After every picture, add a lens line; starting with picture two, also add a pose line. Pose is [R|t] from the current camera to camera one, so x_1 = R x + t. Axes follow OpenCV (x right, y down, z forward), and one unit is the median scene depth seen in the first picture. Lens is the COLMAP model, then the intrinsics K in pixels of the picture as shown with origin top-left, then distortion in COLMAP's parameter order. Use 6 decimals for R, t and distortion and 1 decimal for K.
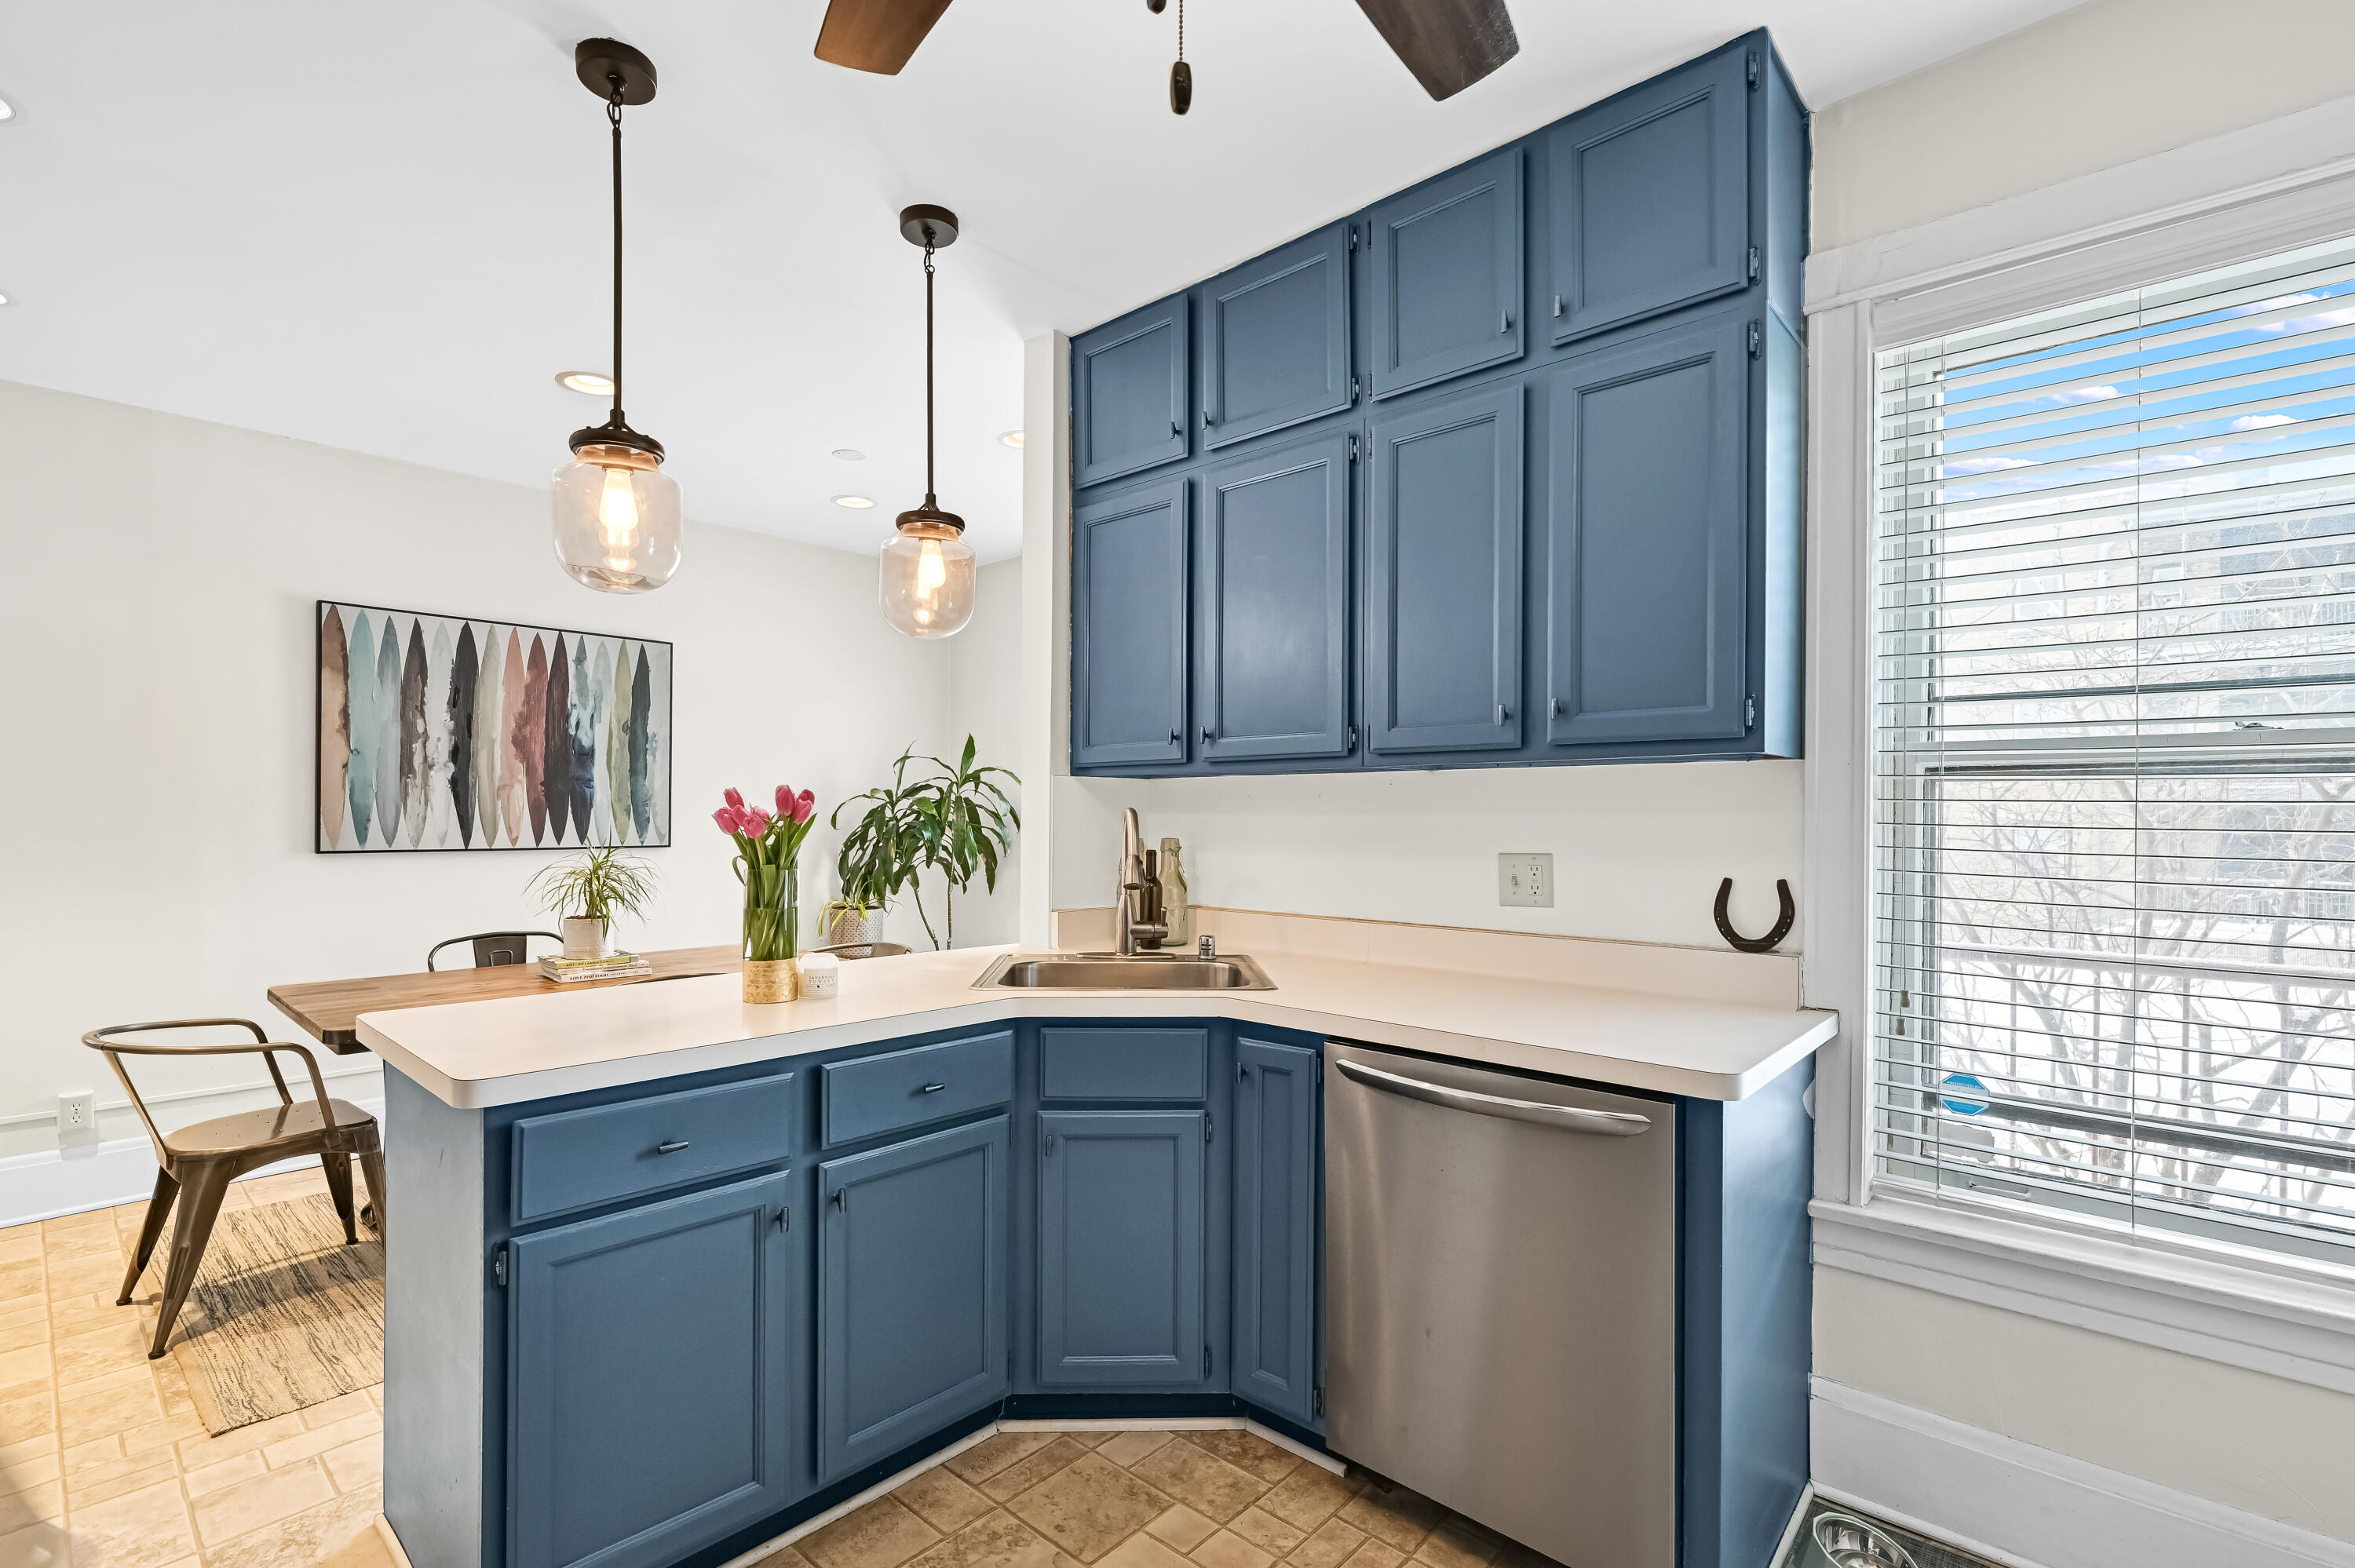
lens RADIAL K [[1060.5, 0, 1172.5], [0, 1060.5, 814.5], [0, 0, 1]] dist [-0.000808, -0.001040]
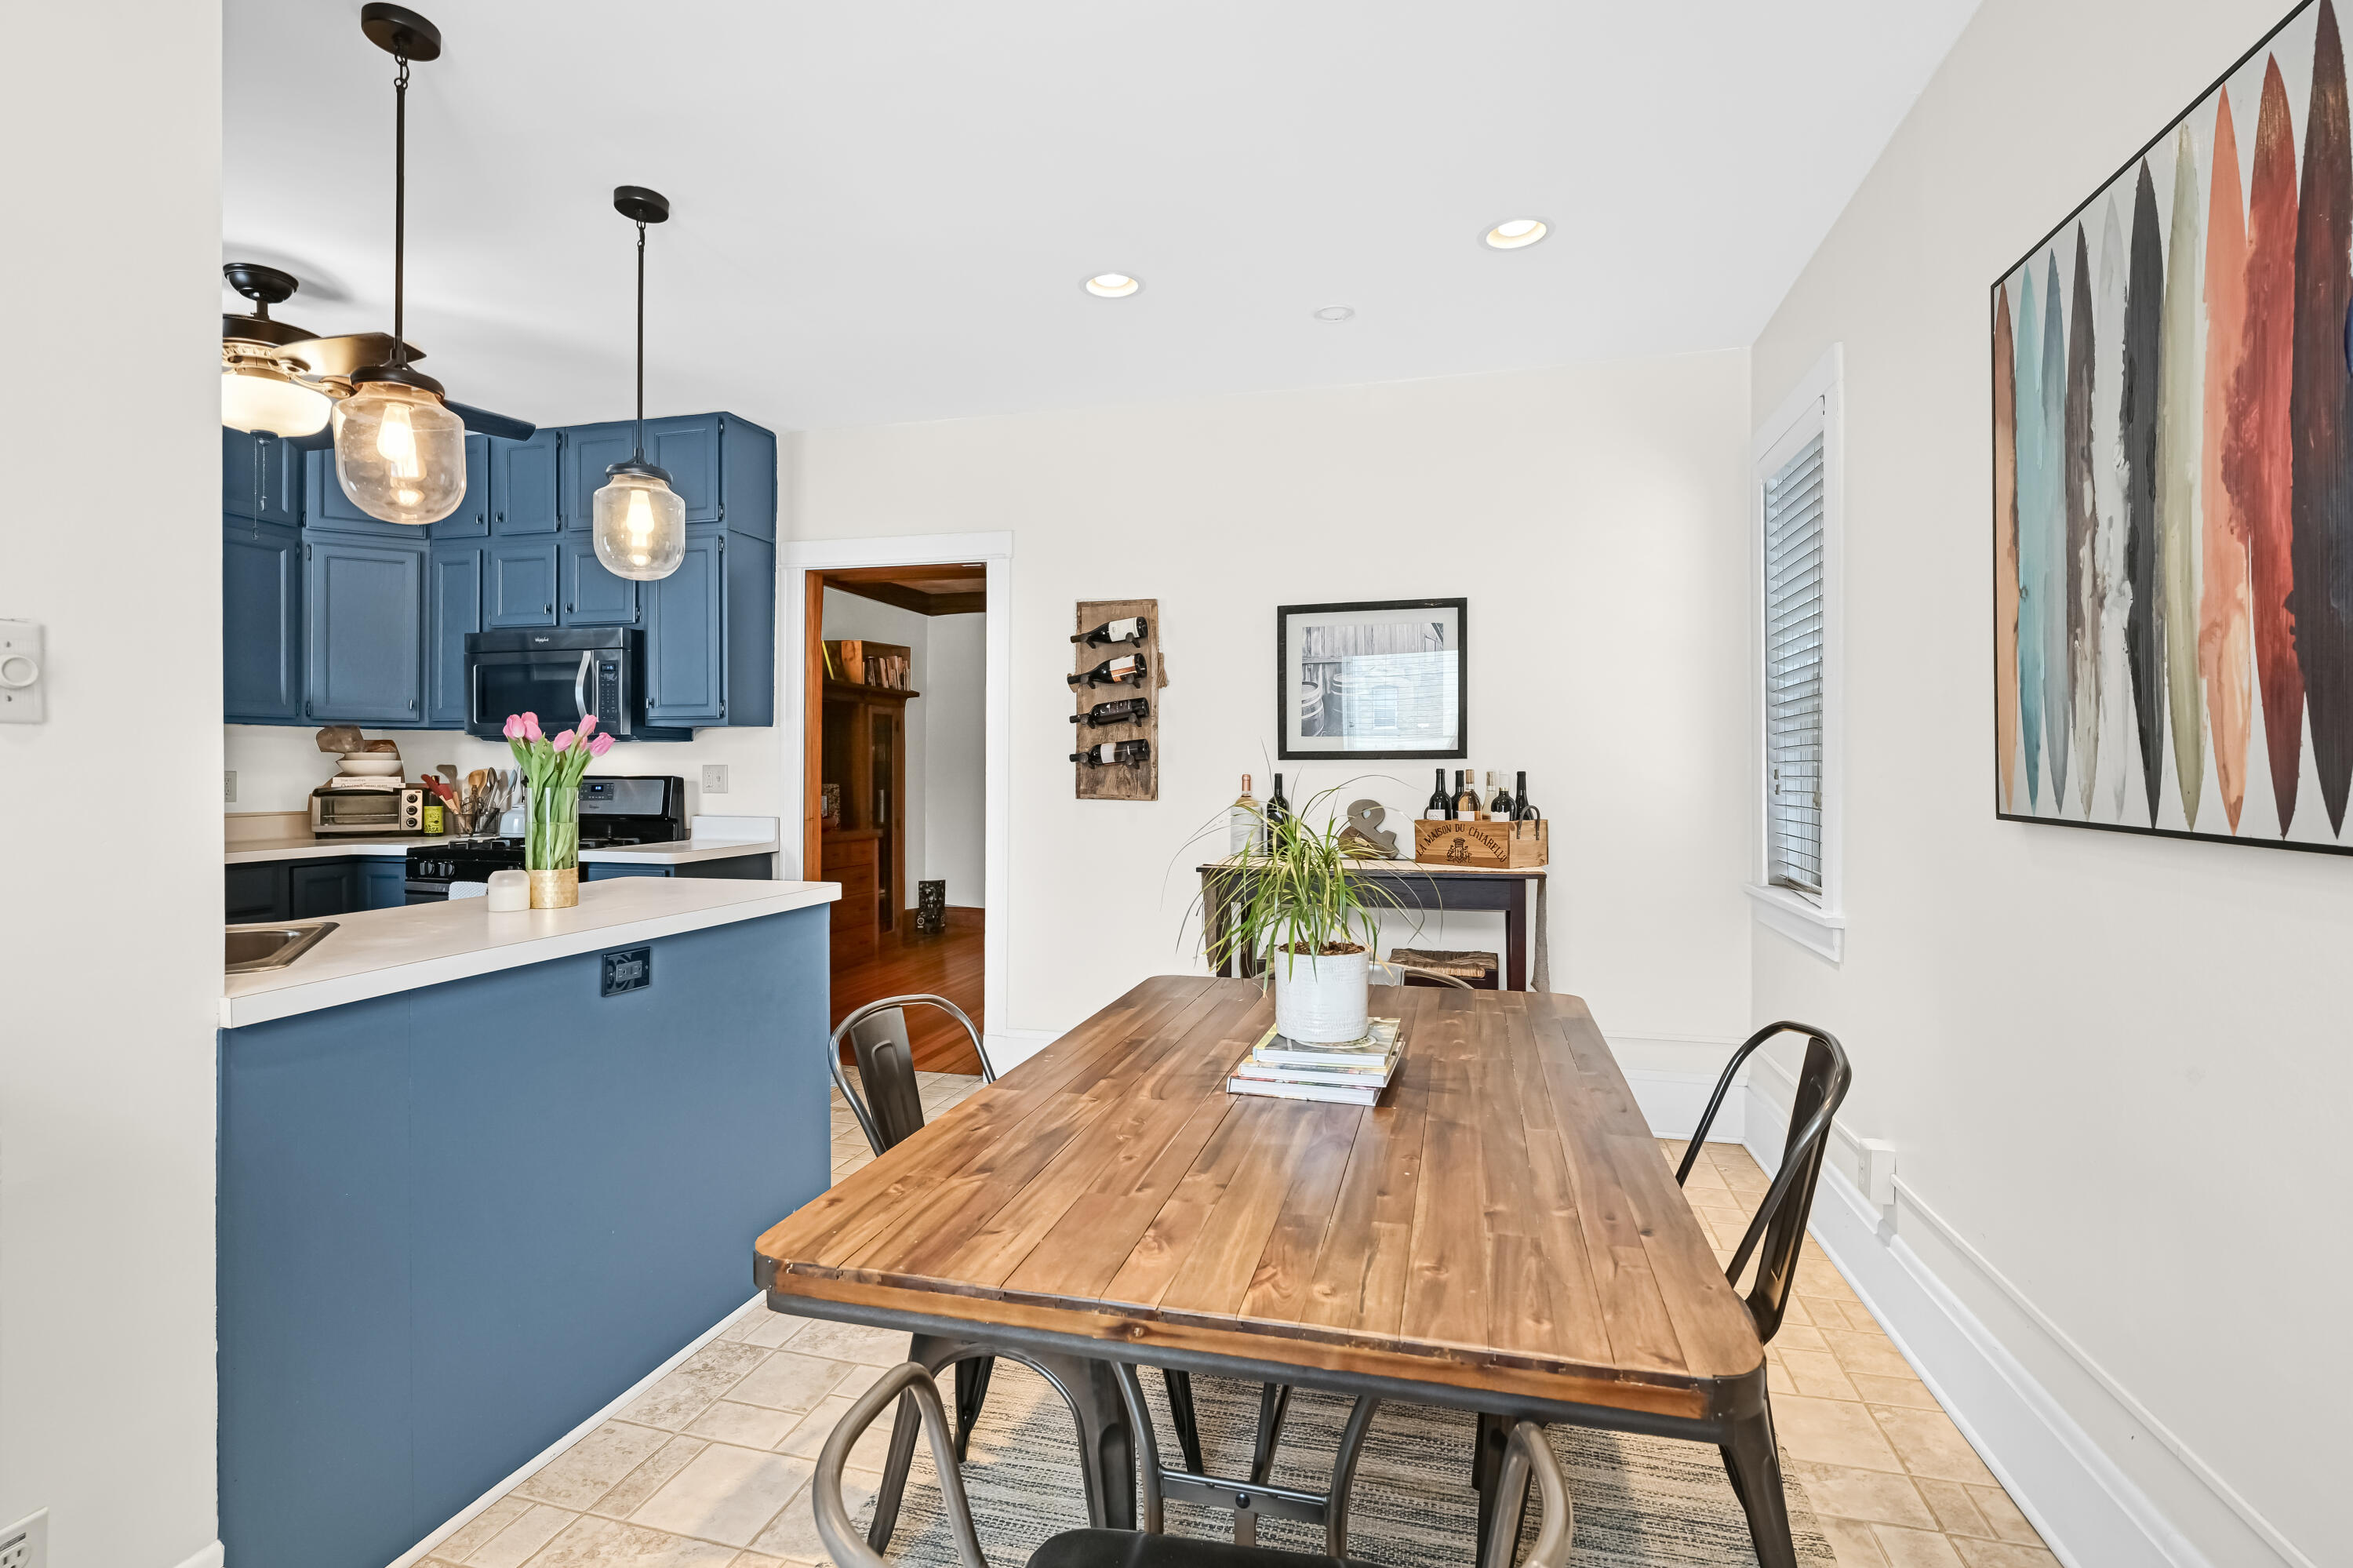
lens RADIAL K [[1112.1, 0, 1176.0], [0, 1112.1, 772.8], [0, 0, 1]] dist [-0.003284, -0.000659]
pose [[-0.880001, 0.001724, -0.474968, -0.231463], [0.000542, 0.999996, 0.002624, 0.014101], [0.474971, 0.002052, -0.879999, 1.200577]]
